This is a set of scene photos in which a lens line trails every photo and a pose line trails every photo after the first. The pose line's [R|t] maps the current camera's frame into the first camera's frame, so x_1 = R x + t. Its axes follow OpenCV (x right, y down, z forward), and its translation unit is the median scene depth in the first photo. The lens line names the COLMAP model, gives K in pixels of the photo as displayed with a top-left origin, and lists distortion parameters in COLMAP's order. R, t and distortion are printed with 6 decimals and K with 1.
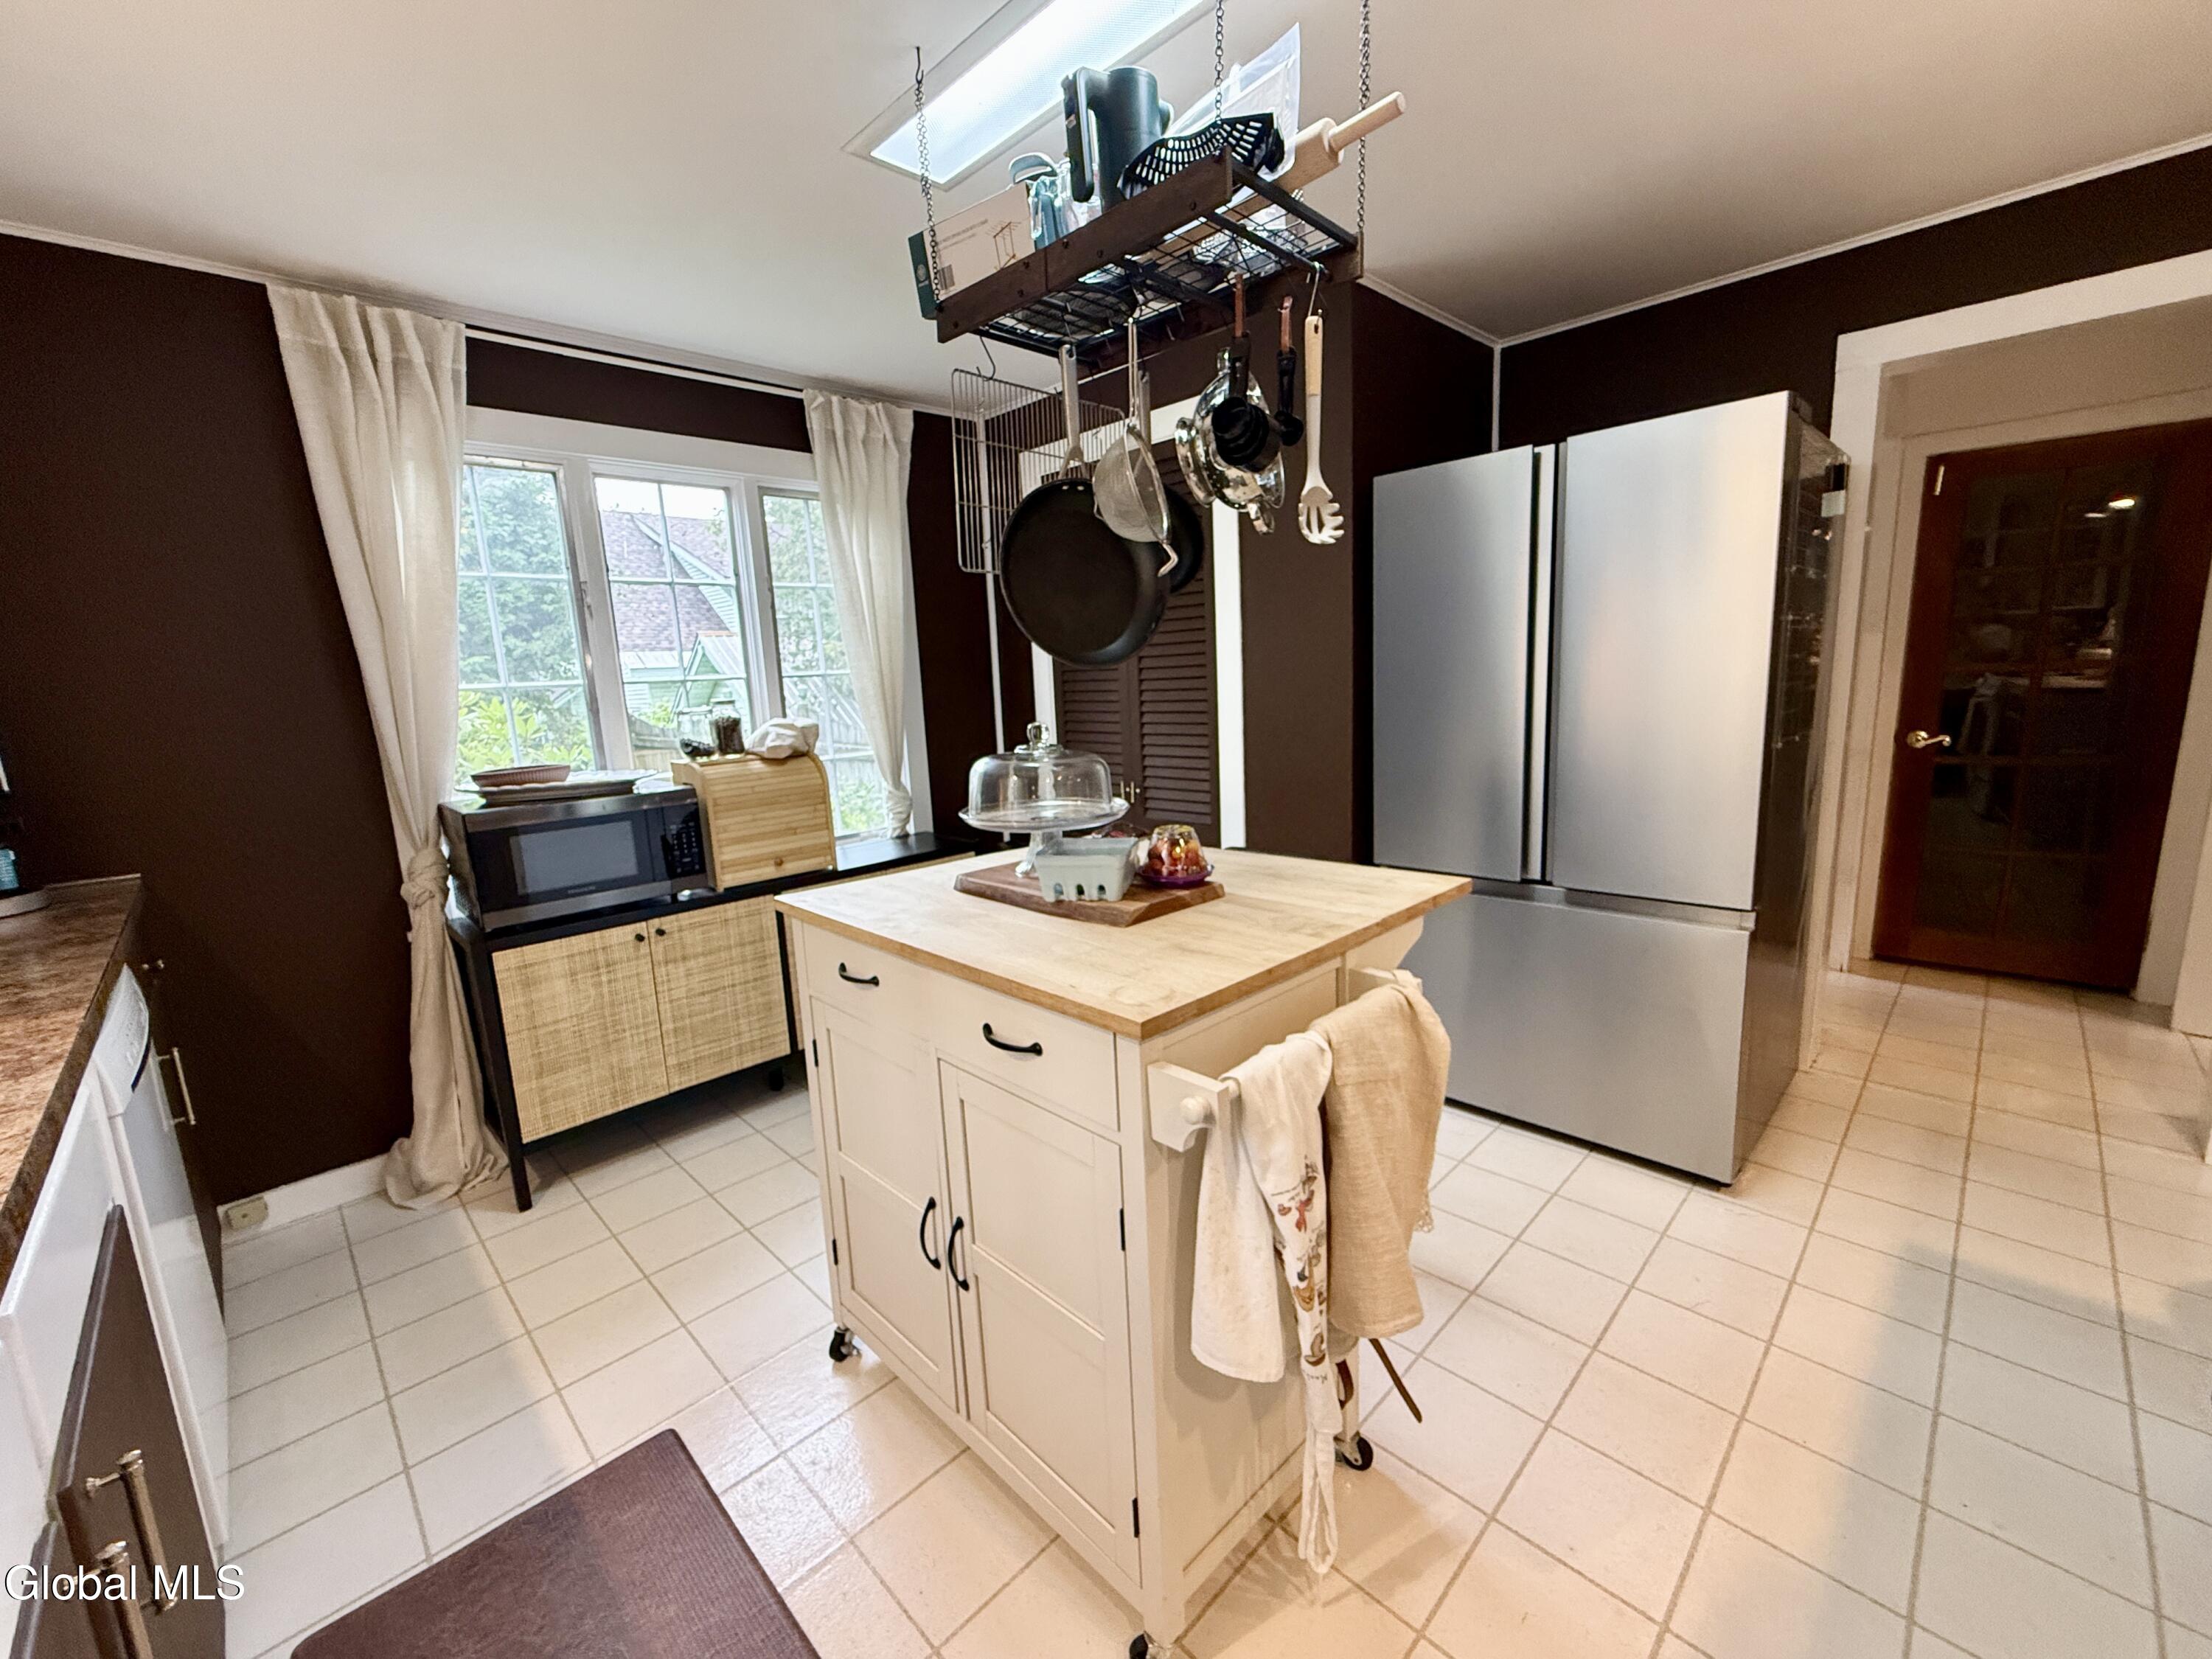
lens RADIAL K [[883.7, 0, 1119.7], [0, 883.7, 826.6], [0, 0, 1]] dist [-0.000130, 0.000248]
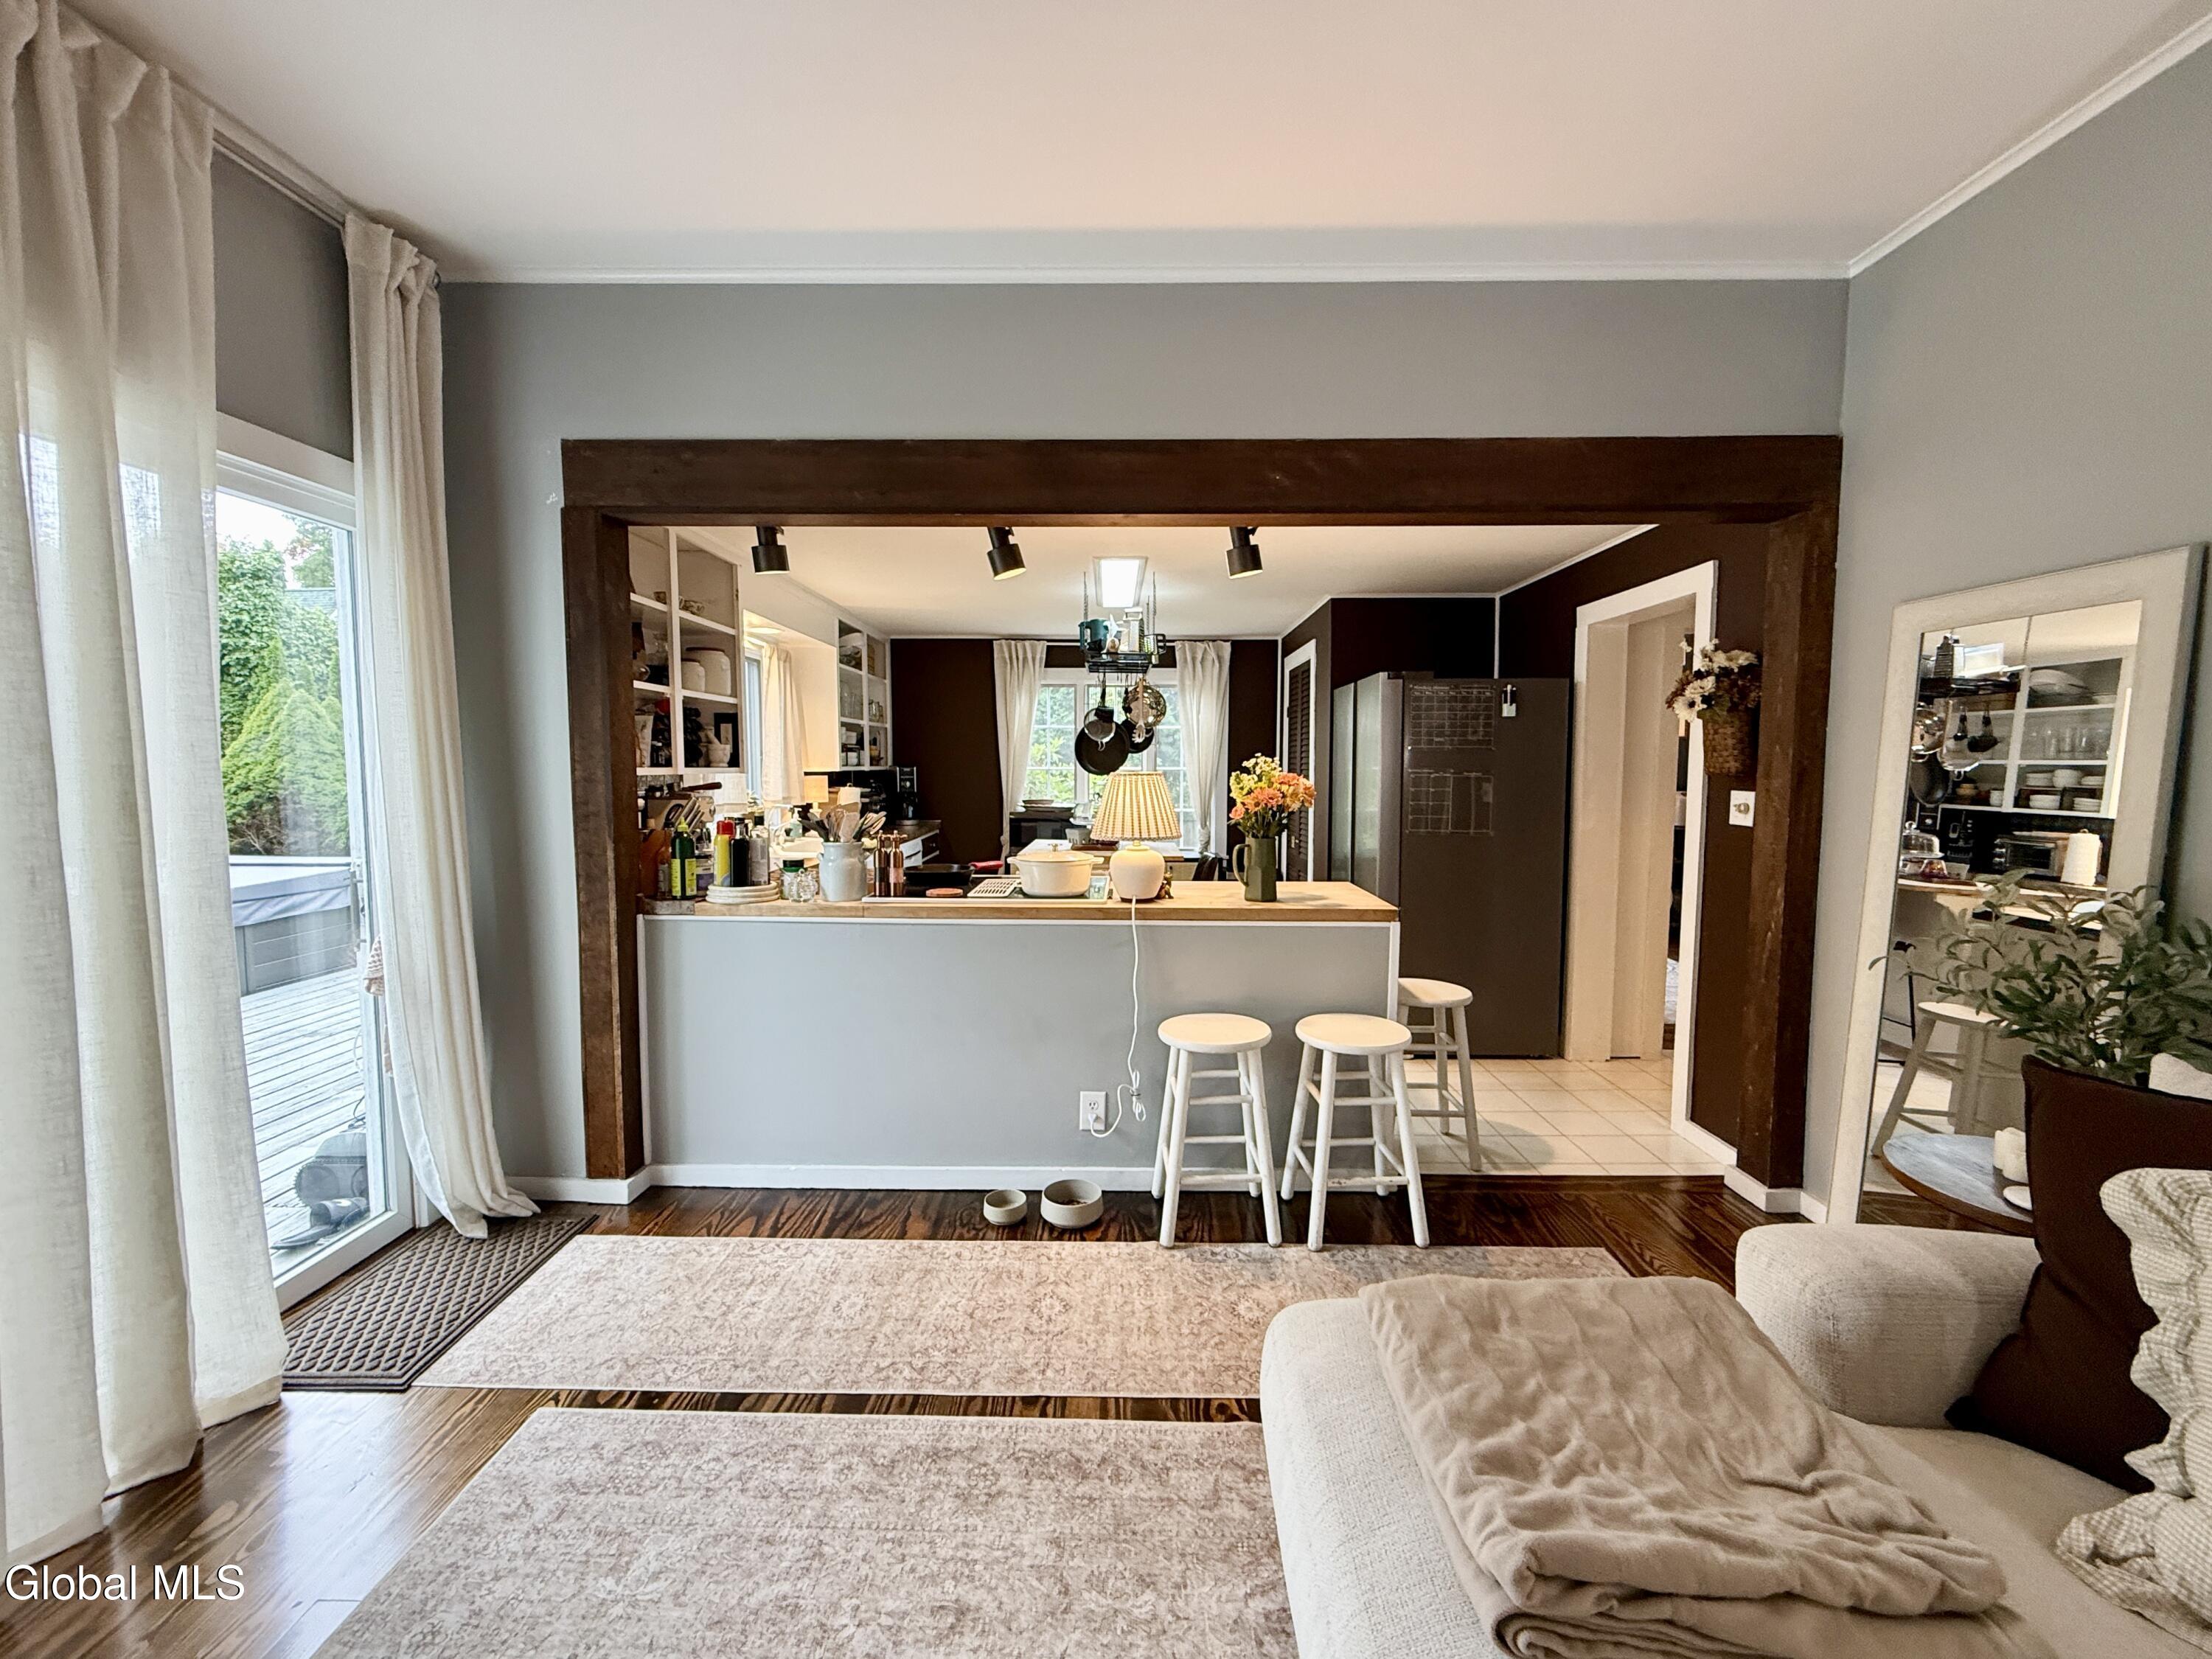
lens RADIAL K [[883.7, 0, 1099.2], [0, 883.7, 830.3], [0, 0, 1]] dist [-0.000130, 0.000248]
pose [[0.700012, 0.102426, -0.706747, 1.212825], [-0.162587, 0.986529, -0.018063, 0.040854], [0.695376, 0.127552, 0.707236, -0.676363]]
